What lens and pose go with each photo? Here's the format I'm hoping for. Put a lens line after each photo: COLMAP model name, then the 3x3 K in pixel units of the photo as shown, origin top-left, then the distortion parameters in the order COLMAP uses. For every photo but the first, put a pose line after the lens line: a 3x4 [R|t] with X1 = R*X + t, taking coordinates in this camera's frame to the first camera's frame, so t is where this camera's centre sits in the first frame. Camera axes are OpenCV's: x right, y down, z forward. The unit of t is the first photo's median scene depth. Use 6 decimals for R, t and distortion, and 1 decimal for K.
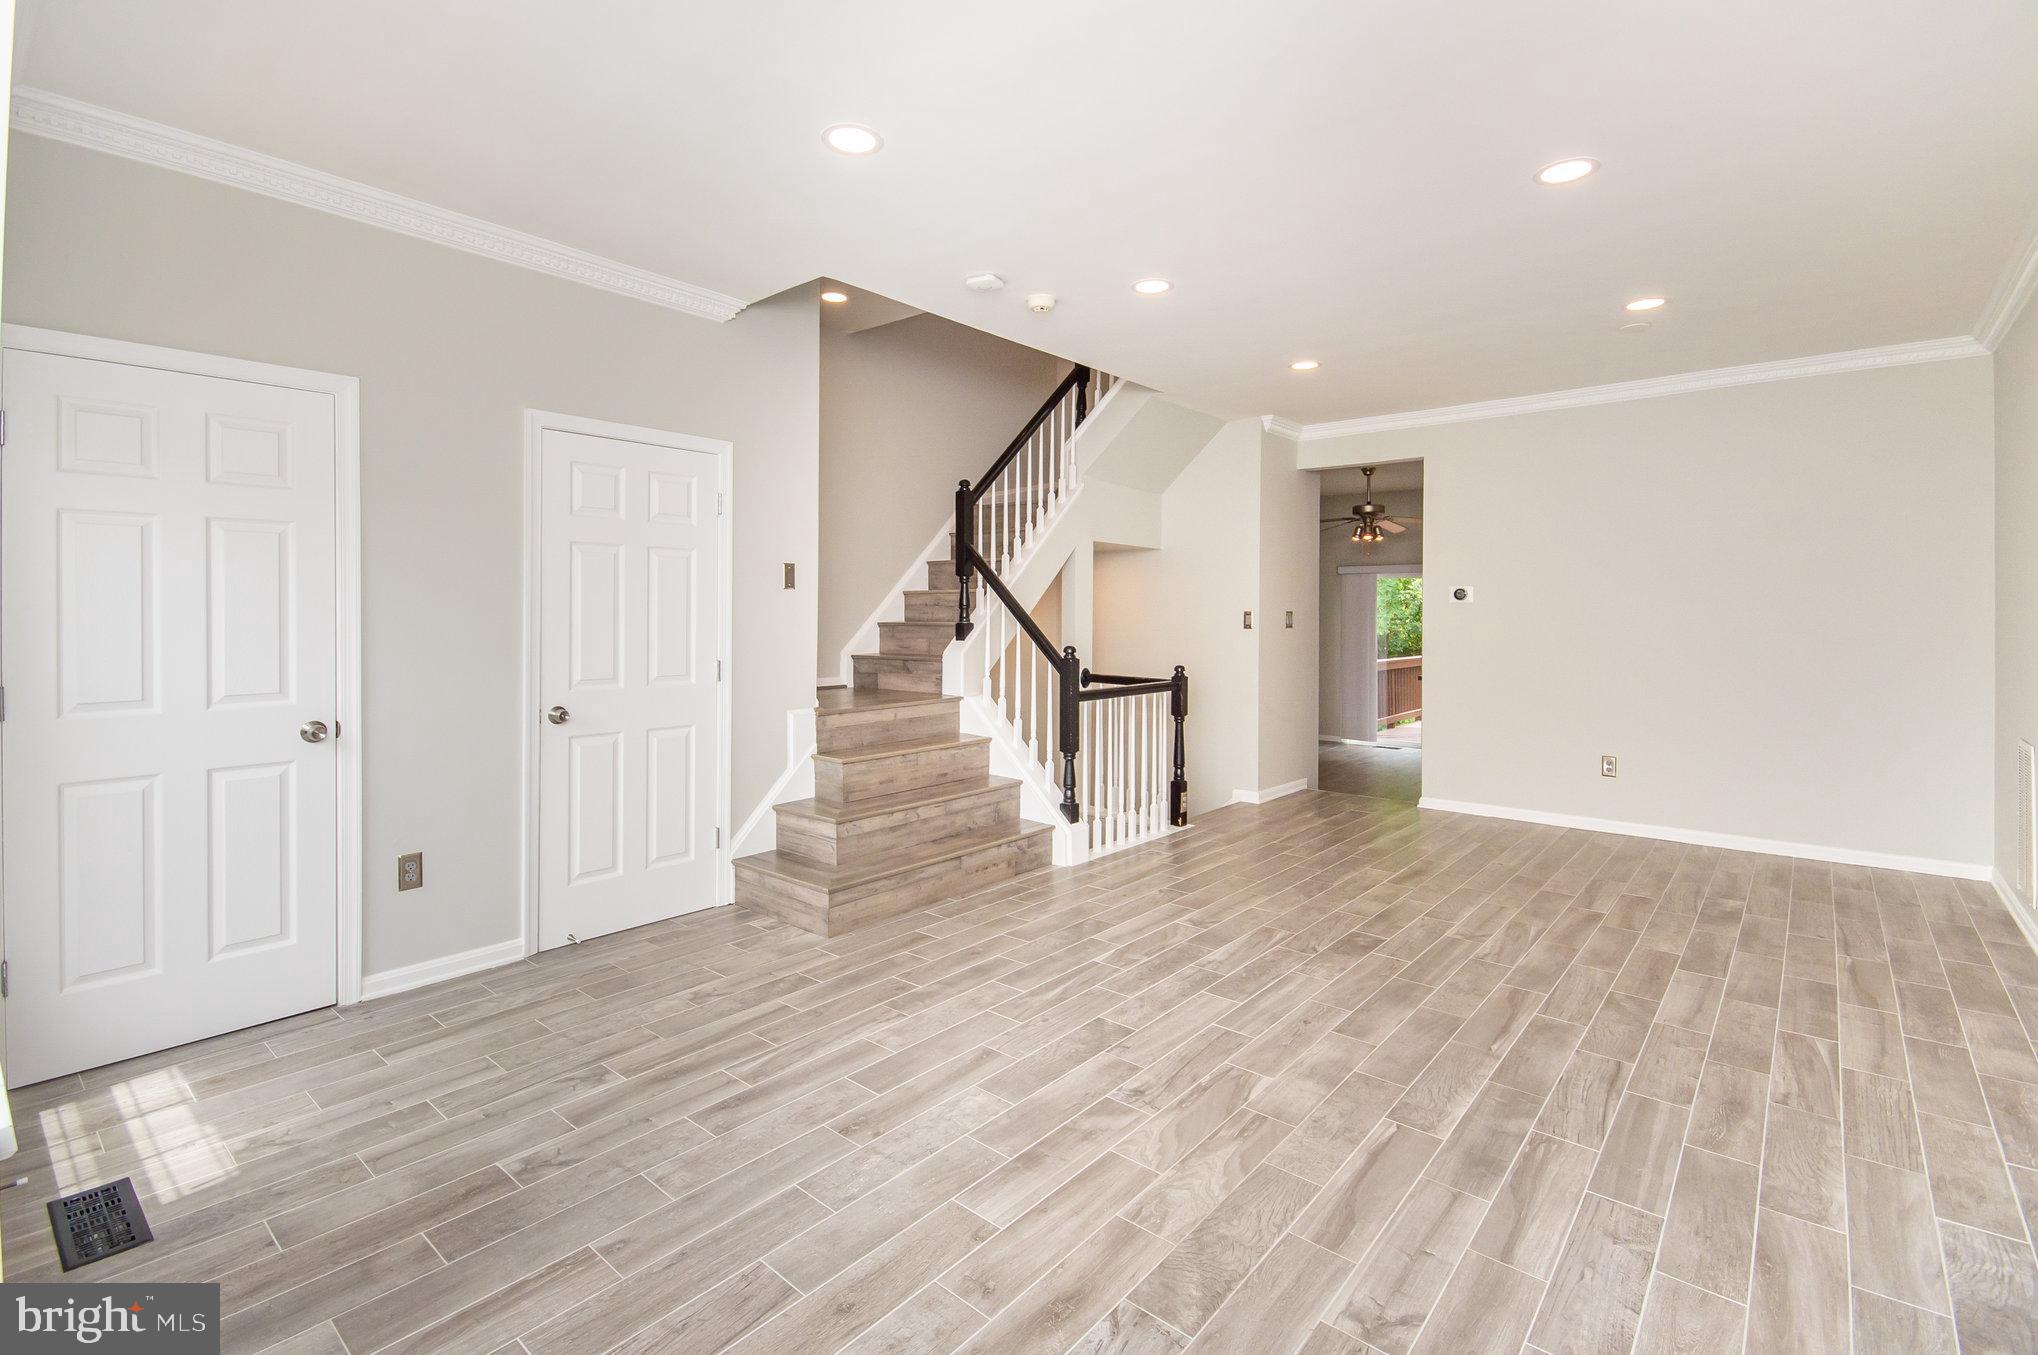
lens RADIAL K [[910.5, 0, 1024.2], [0, 910.5, 613.3], [0, 0, 1]] dist [0.013535, -0.005706]
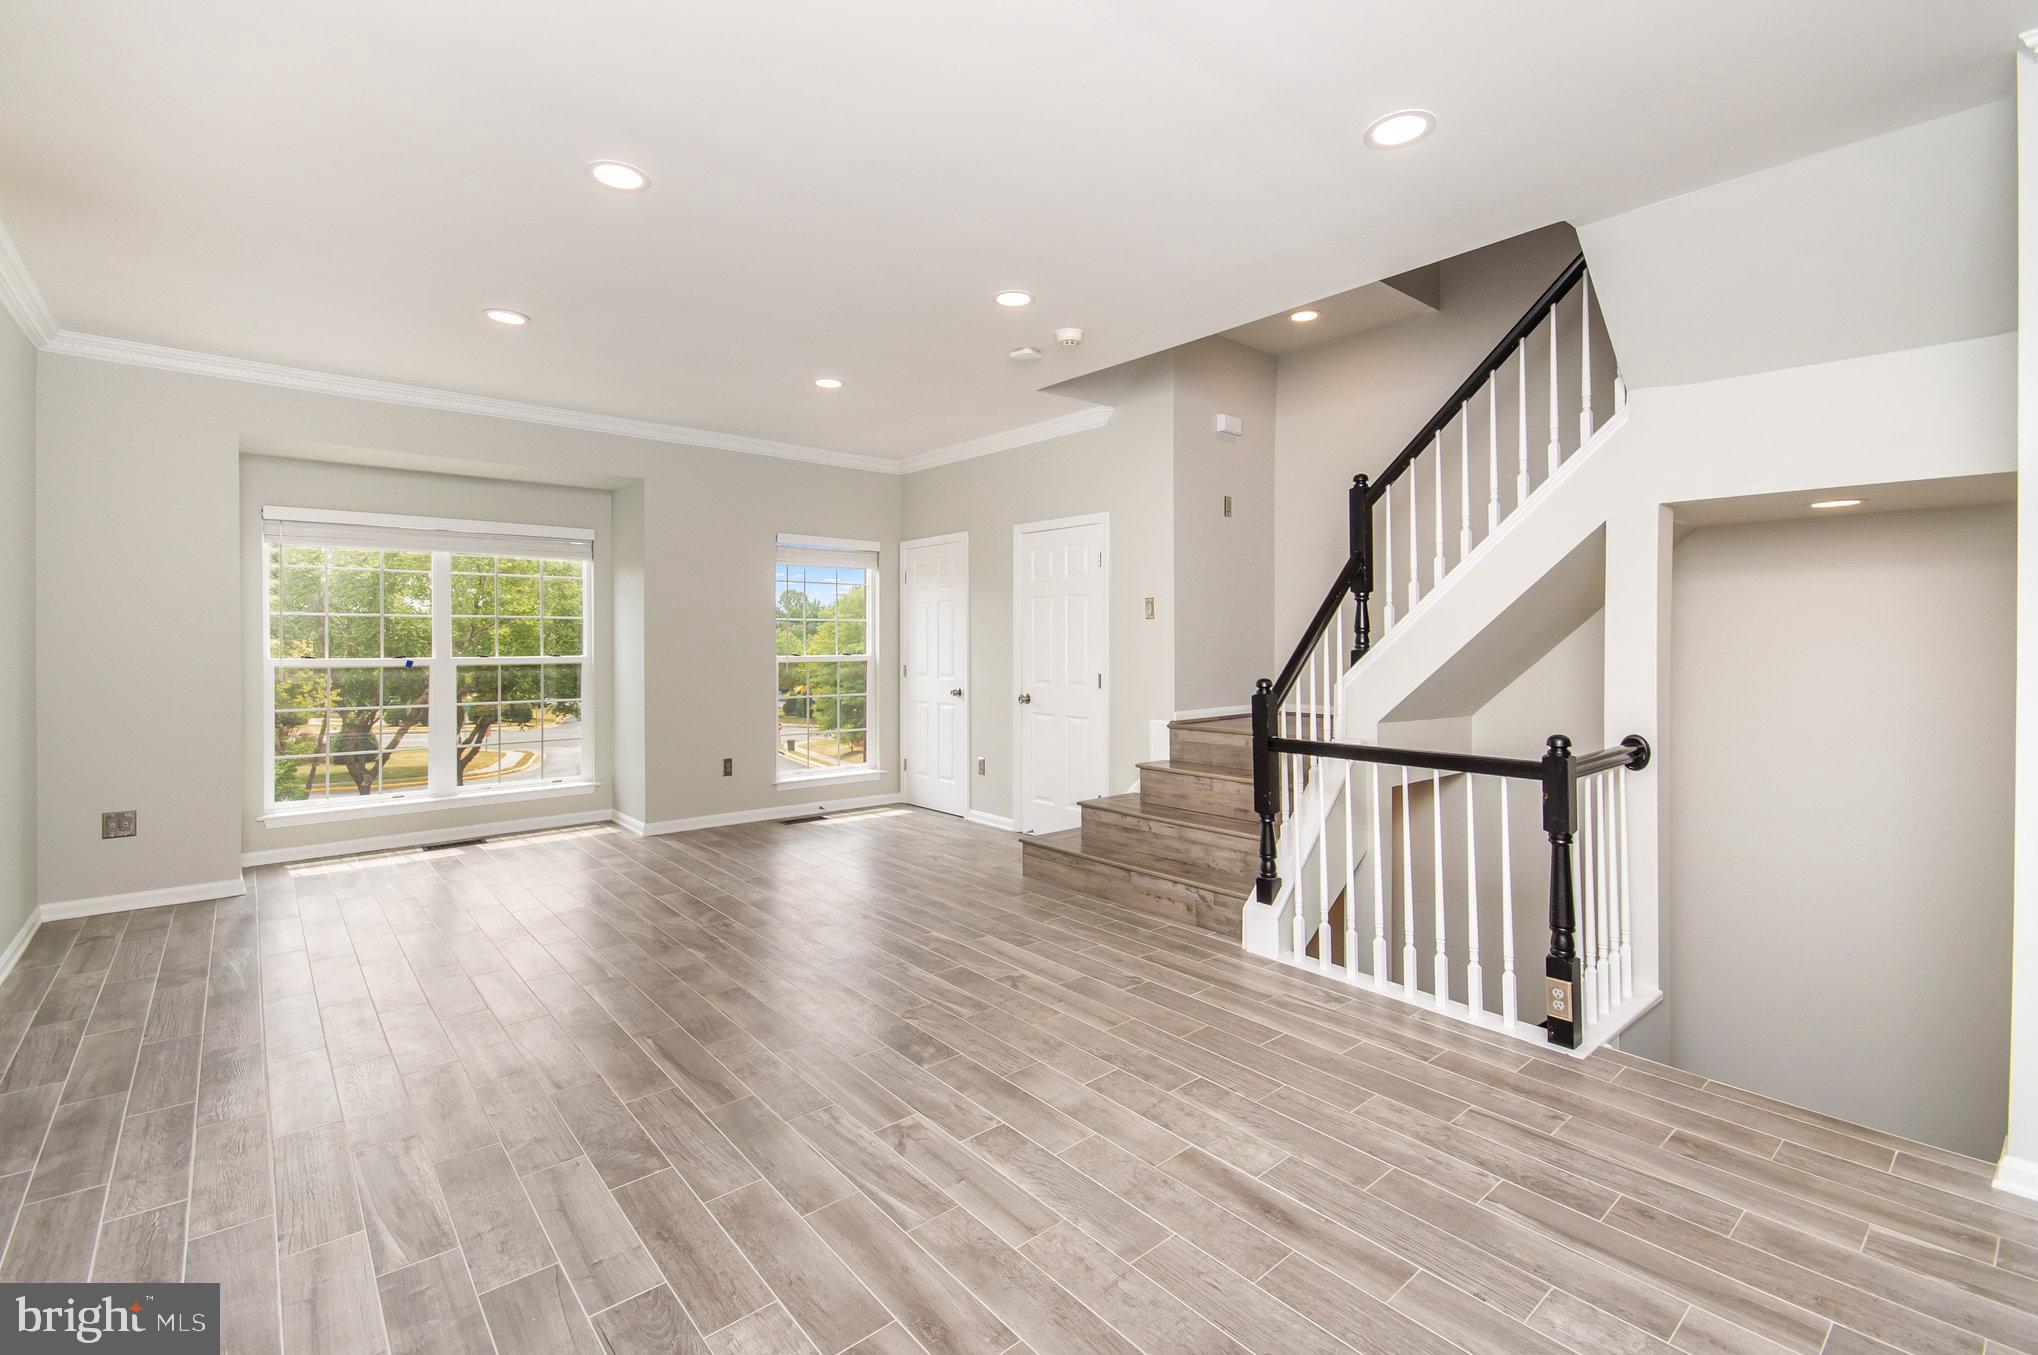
lens RADIAL K [[910.5, 0, 1032.1], [0, 910.5, 638.5], [0, 0, 1]] dist [0.013535, -0.005706]
pose [[-0.144645, -0.004652, -0.989473, 1.183706], [-0.001326, 0.999989, -0.004507, 0.006473], [0.989483, 0.000660, -0.144650, 1.253453]]
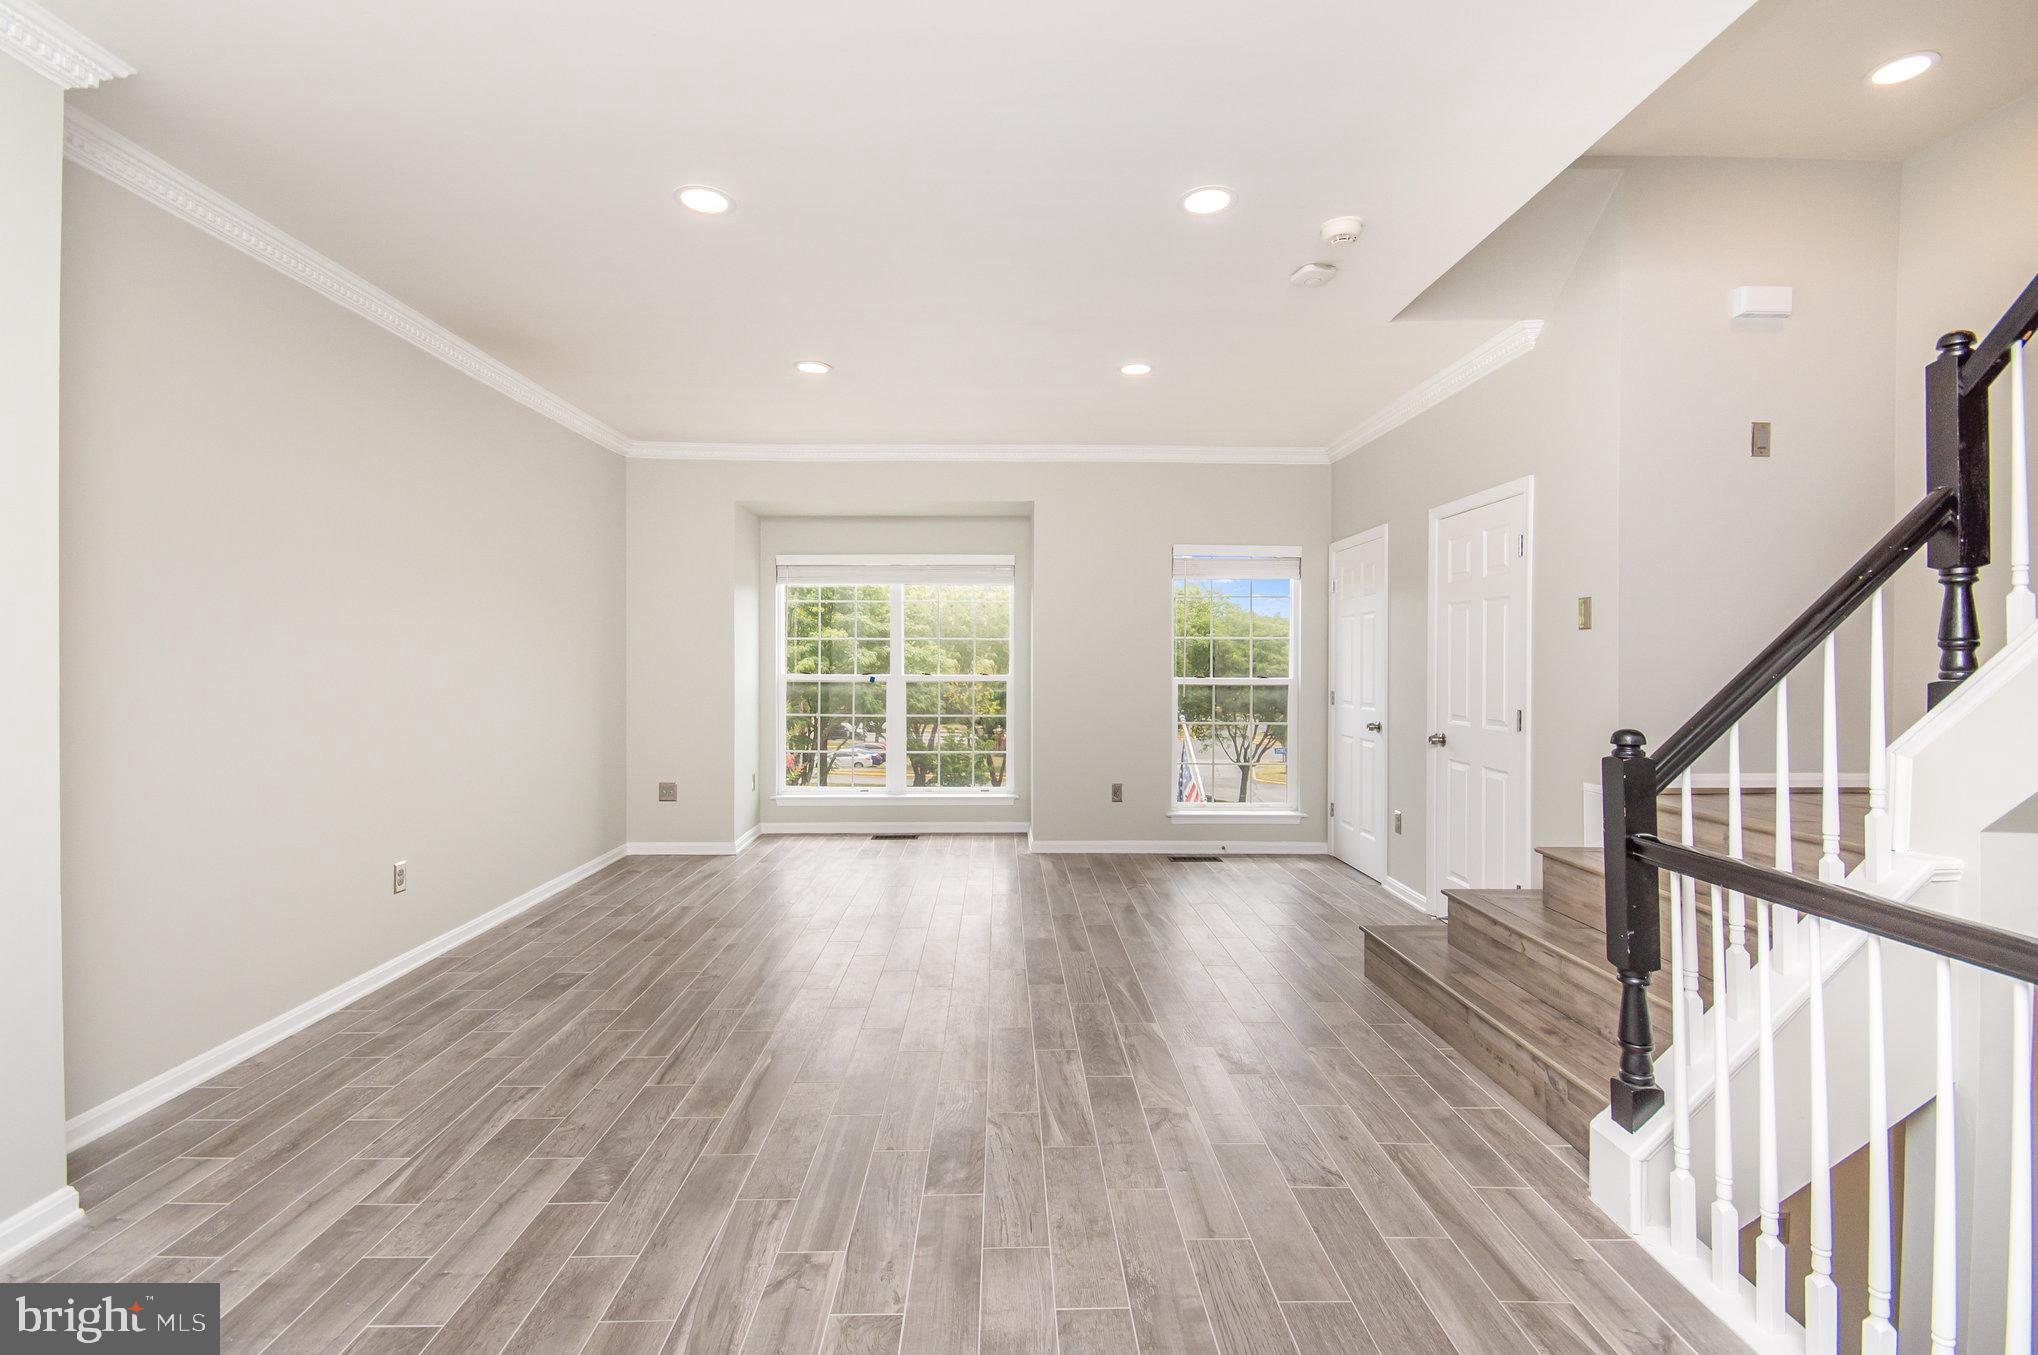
lens RADIAL K [[910.5, 0, 1014.5], [0, 910.5, 664.4], [0, 0, 1]] dist [0.013535, -0.005706]
pose [[-0.749446, -0.001252, -0.662064, 0.788677], [-0.004892, 0.999981, 0.003646, 0.004427], [0.662047, 0.005971, -0.749438, 1.558997]]
